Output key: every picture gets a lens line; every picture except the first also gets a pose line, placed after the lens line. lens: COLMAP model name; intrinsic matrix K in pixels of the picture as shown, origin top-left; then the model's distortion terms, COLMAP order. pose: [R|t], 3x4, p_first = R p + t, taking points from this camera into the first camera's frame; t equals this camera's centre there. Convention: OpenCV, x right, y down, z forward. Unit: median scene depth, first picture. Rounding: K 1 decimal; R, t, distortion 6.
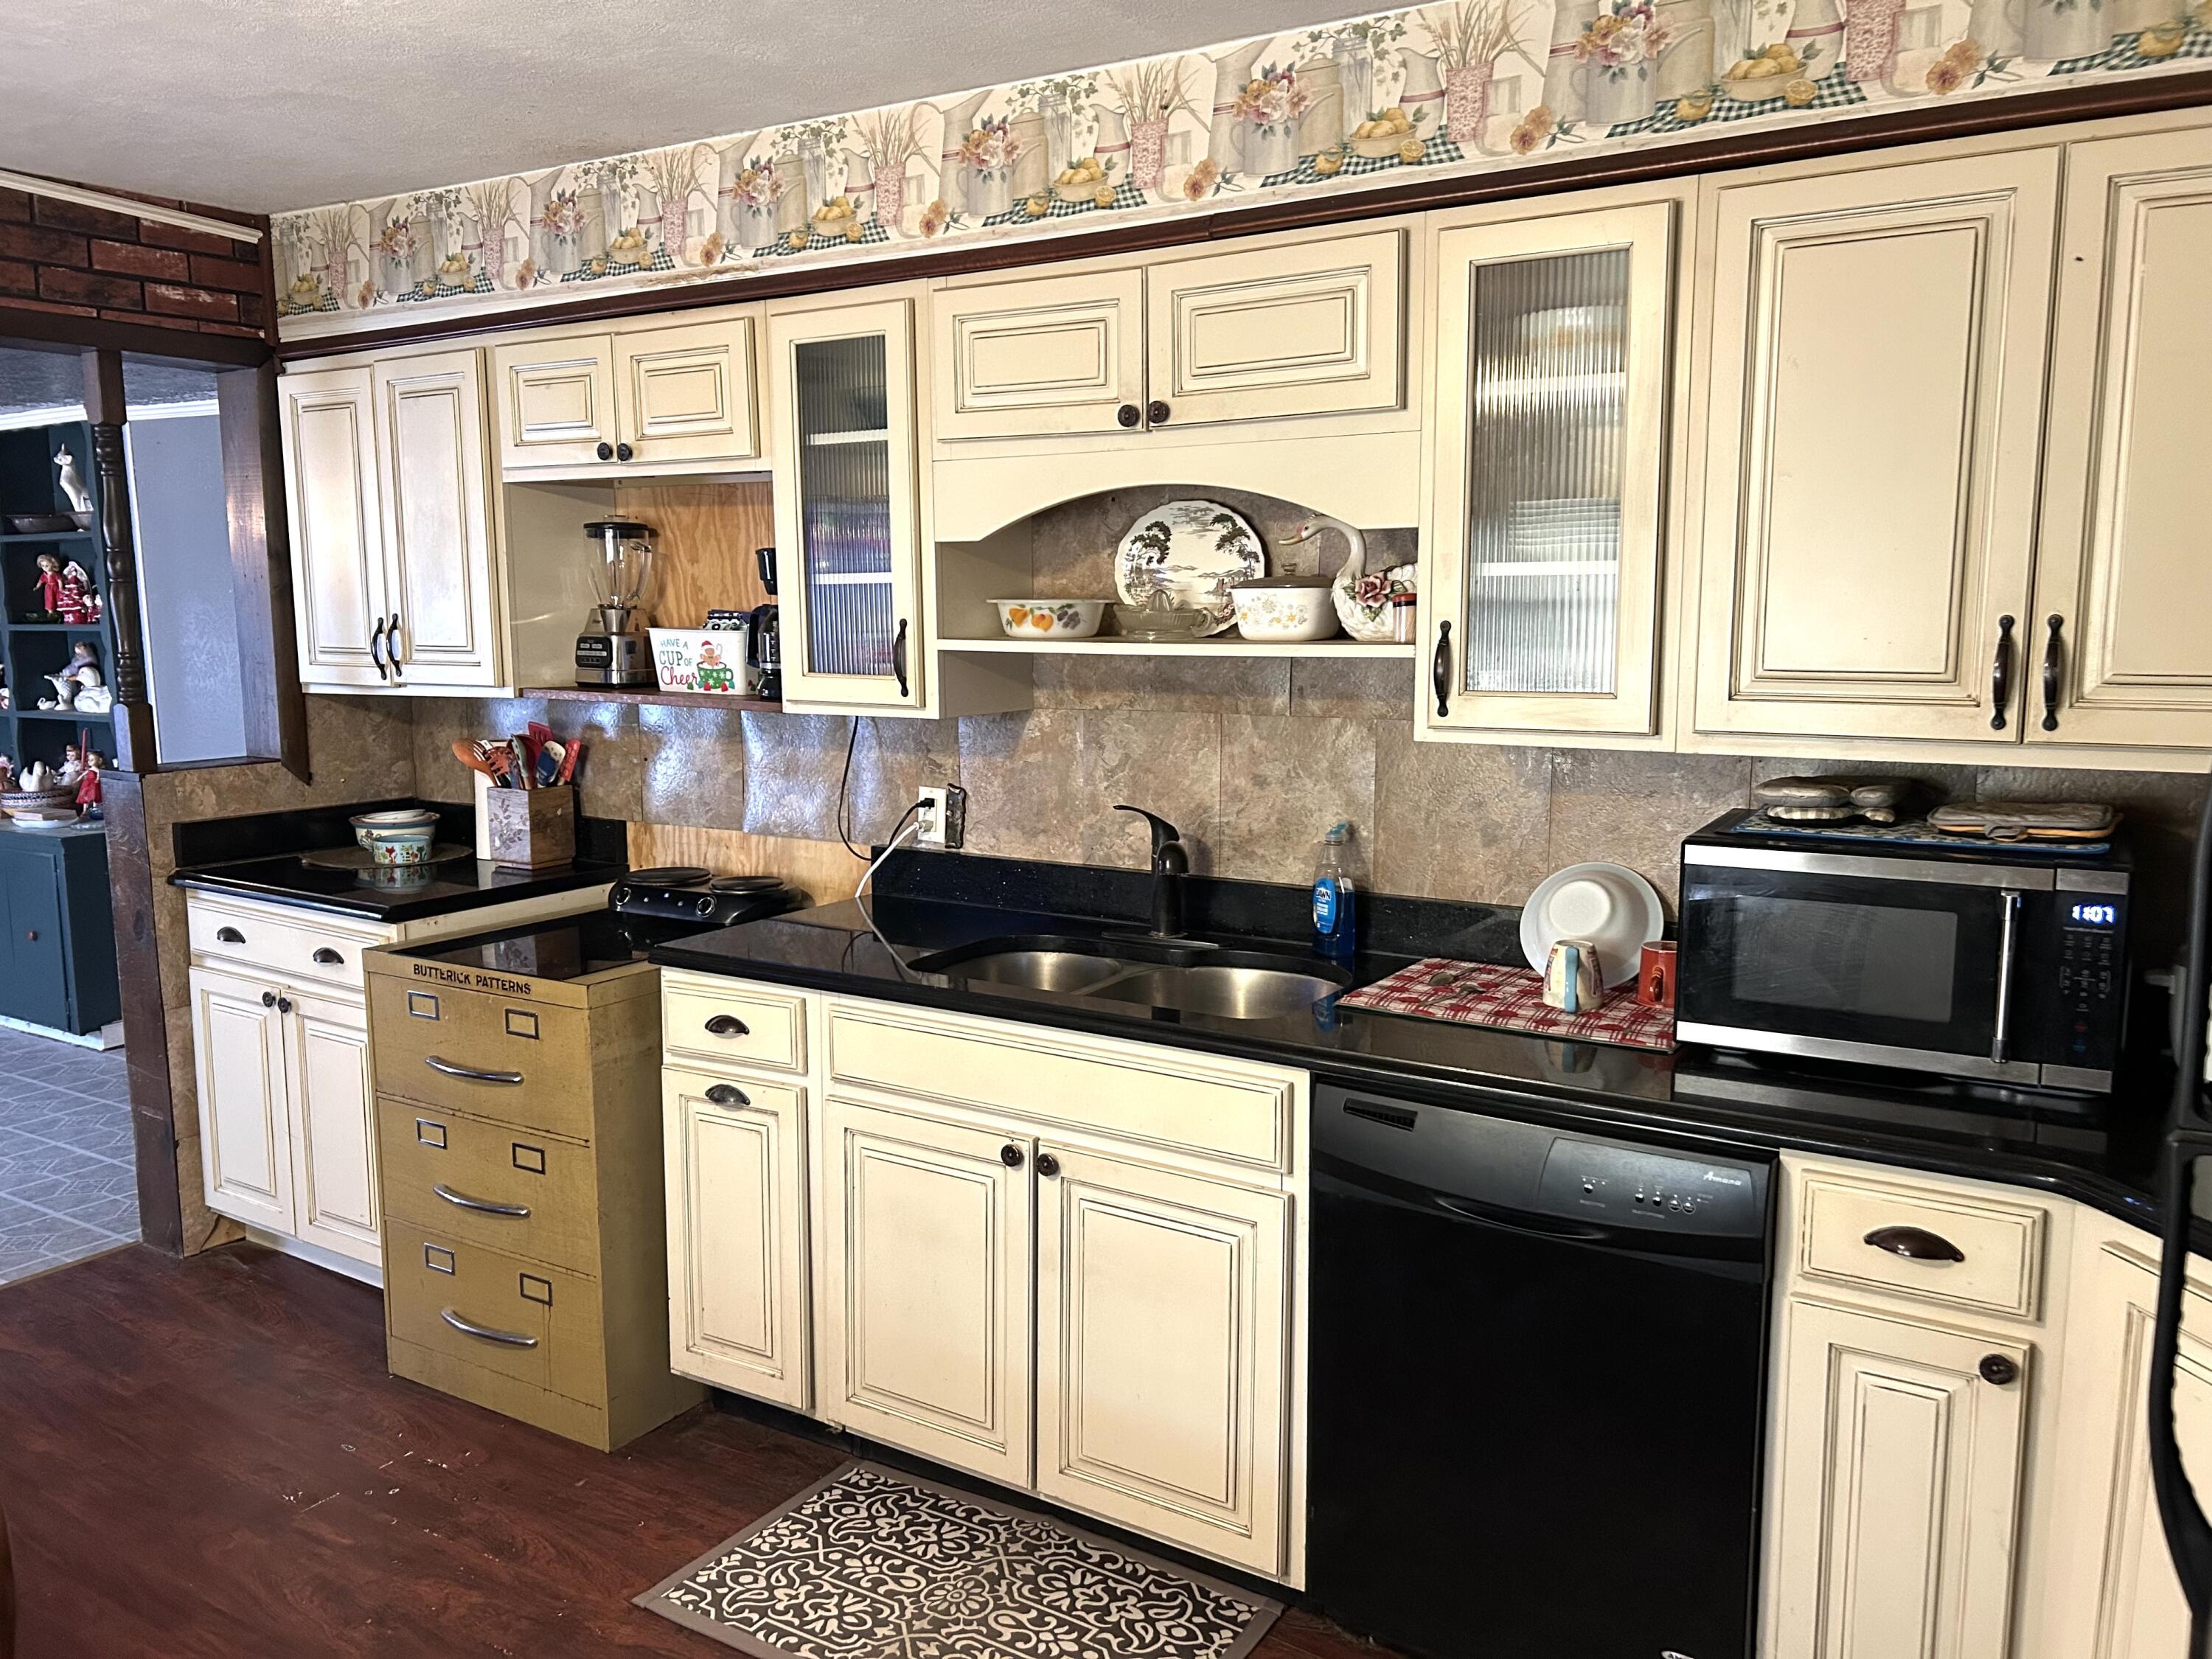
lens RADIAL K [[1669.0, 0, 1110.5], [0, 1669.0, 832.0], [0, 0, 1]] dist [0.050183, -0.059491]
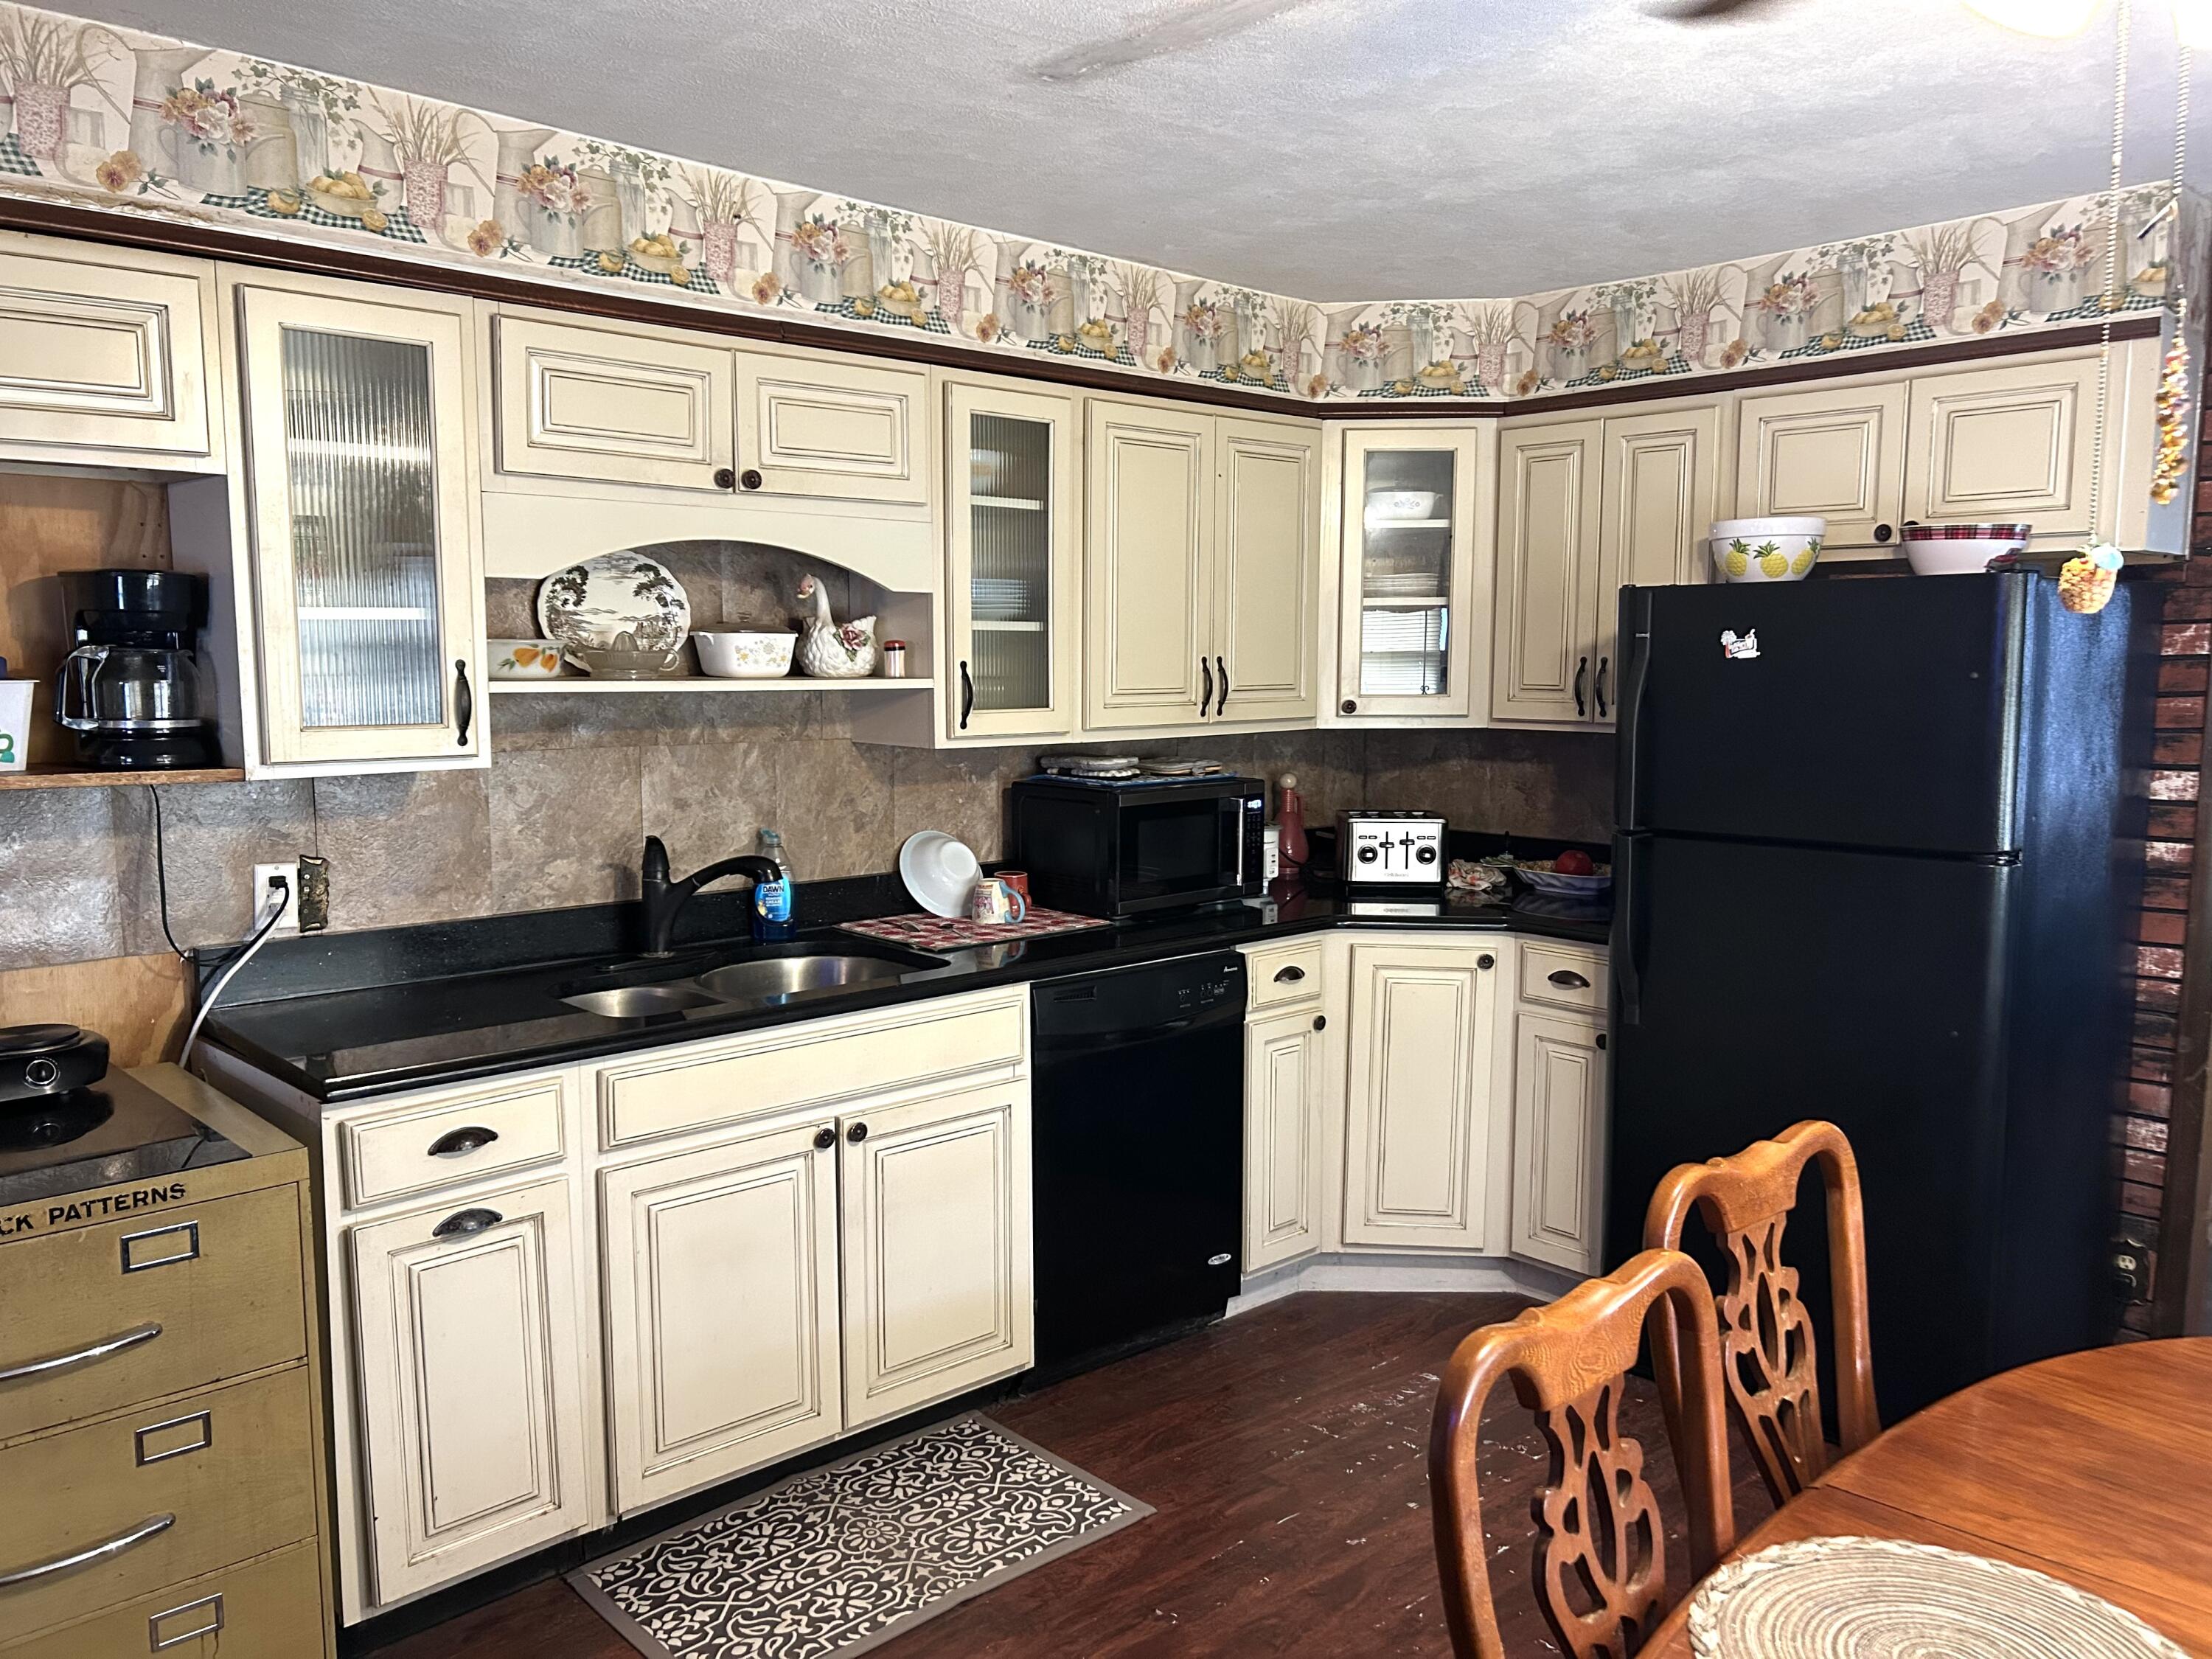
lens RADIAL K [[1669.8, 0, 1096.5], [0, 1669.8, 835.1], [0, 0, 1]] dist [0.059545, -0.069698]
pose [[0.262057, -0.105302, 0.959290, -0.829601], [0.128214, 0.989016, 0.073540, -0.051498], [-0.956498, 0.103722, 0.272680, 0.388930]]
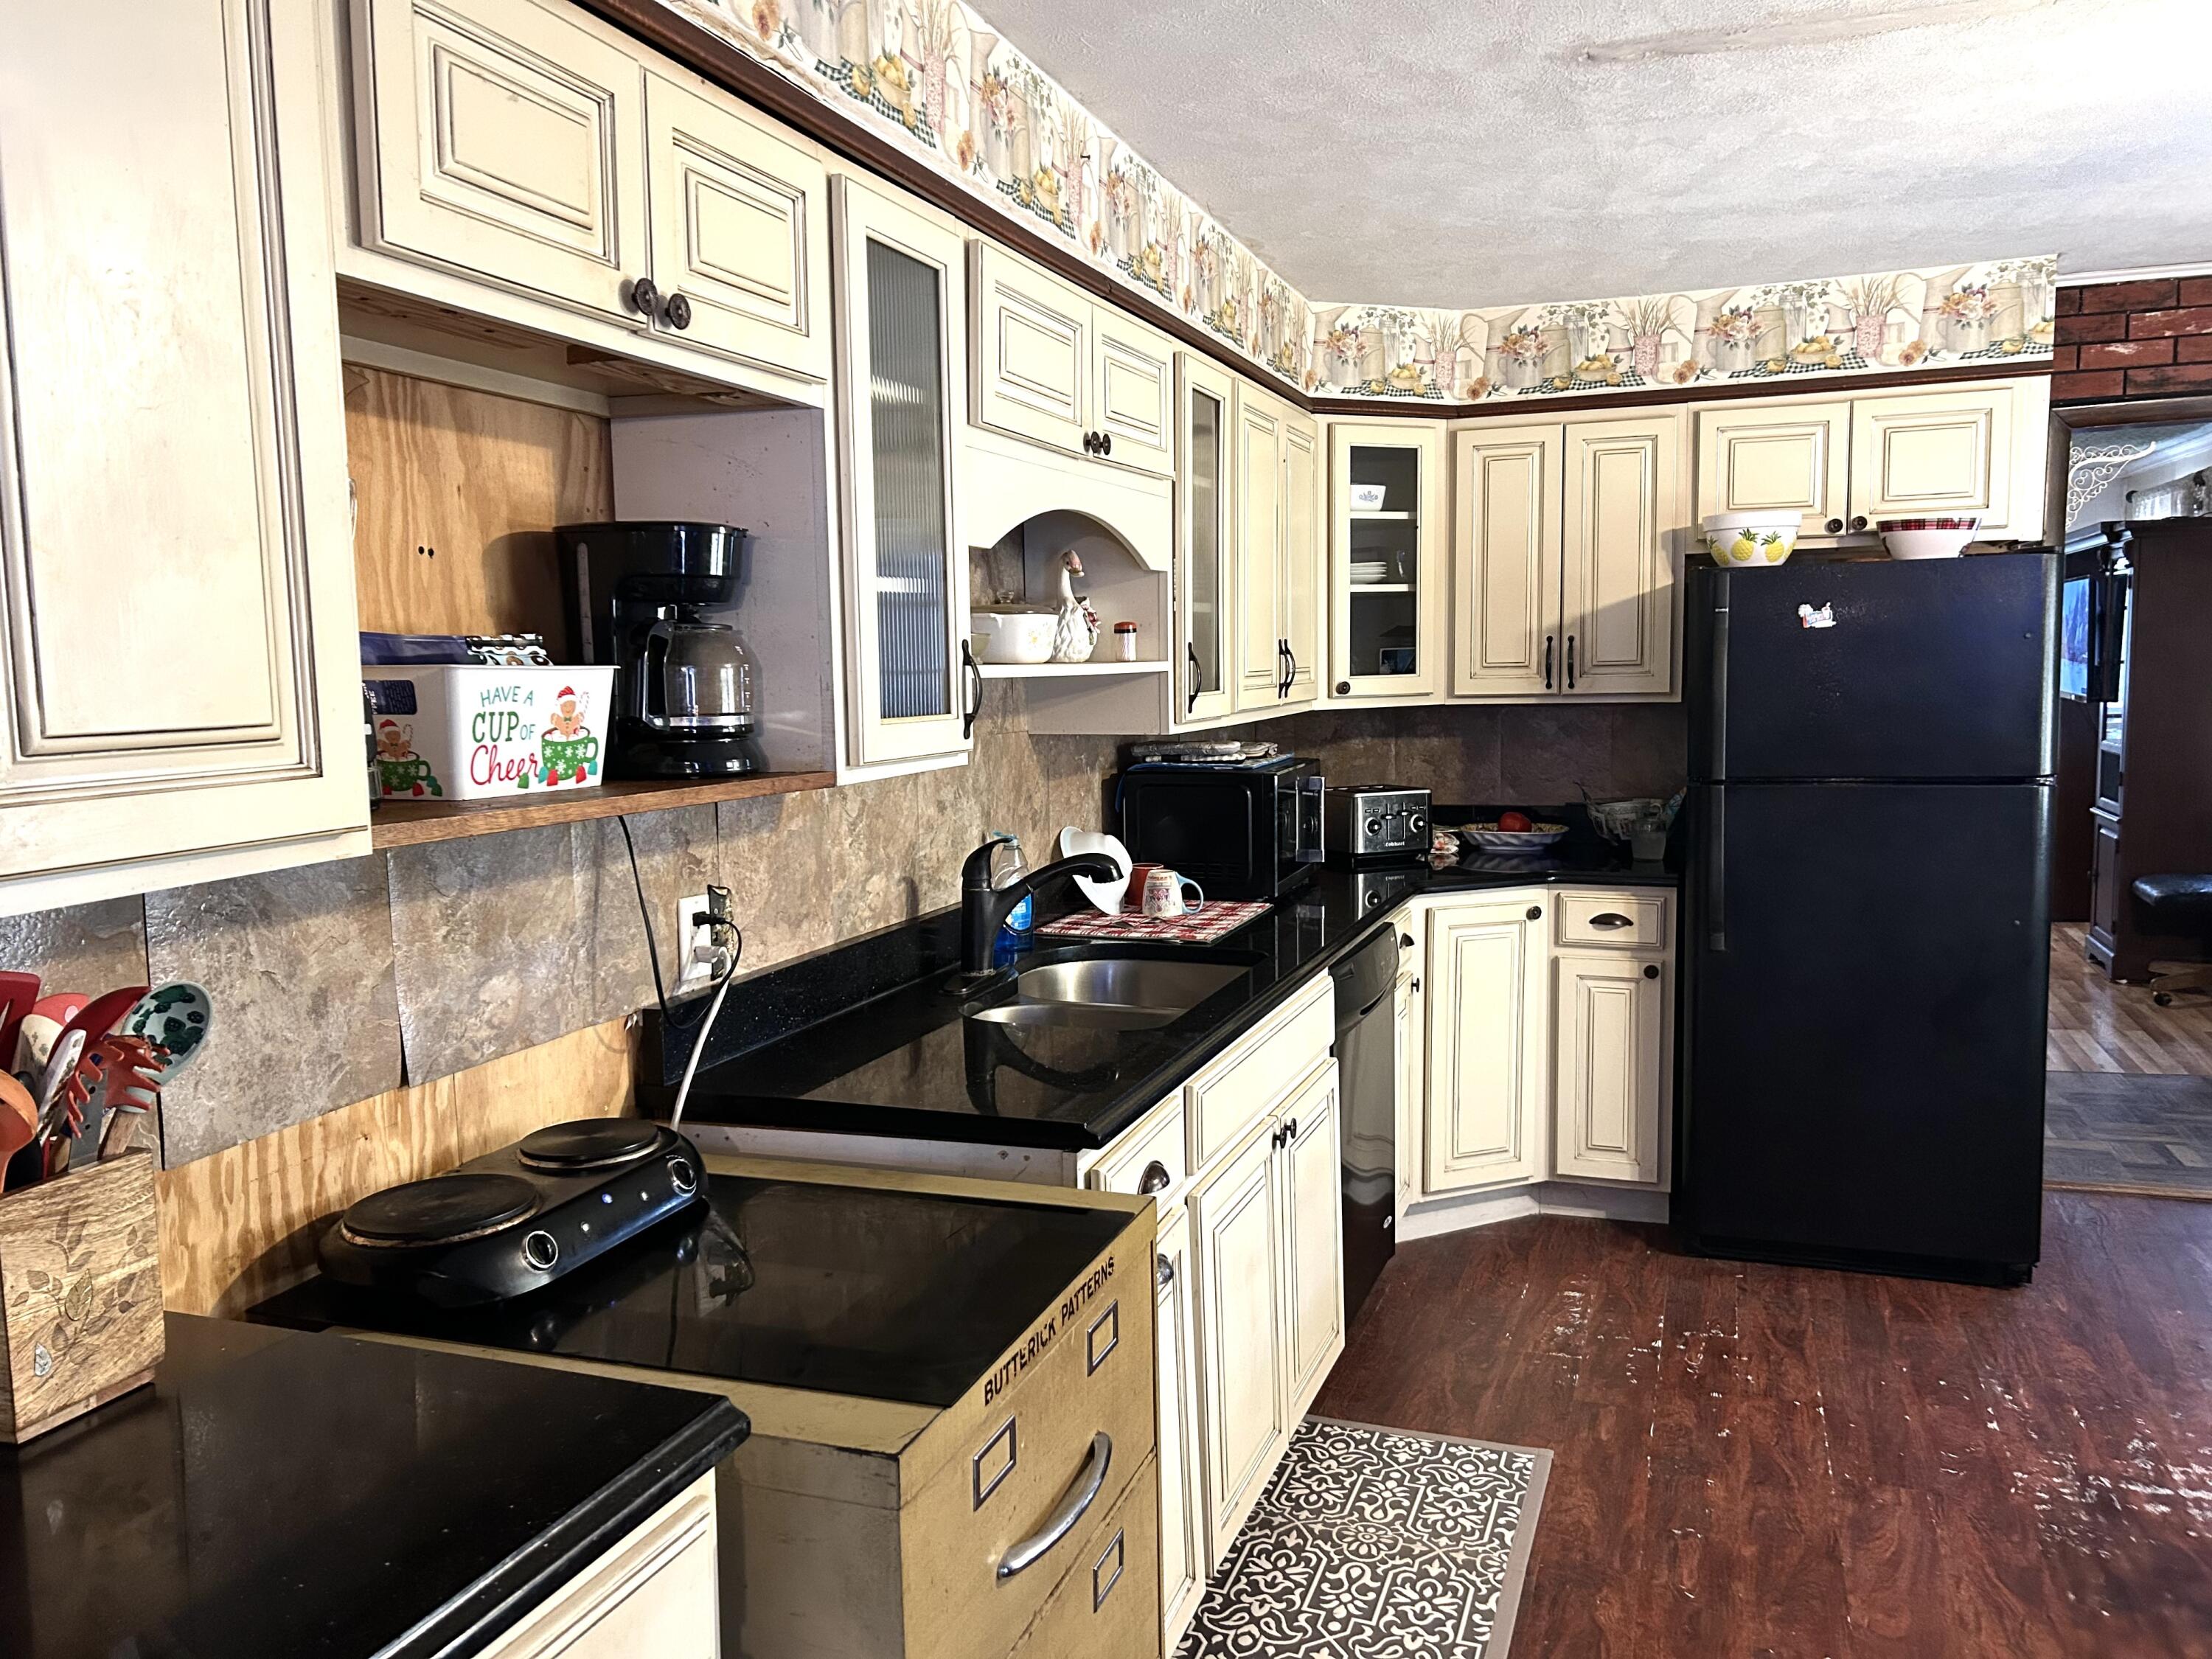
lens RADIAL K [[1669.0, 0, 1110.5], [0, 1669.0, 832.0], [0, 0, 1]] dist [0.050183, -0.059491]
pose [[-0.206920, -0.096645, 0.973573, -0.818732], [0.151026, 0.980026, 0.129384, -0.117433], [-0.966631, 0.173807, -0.188191, 0.989352]]
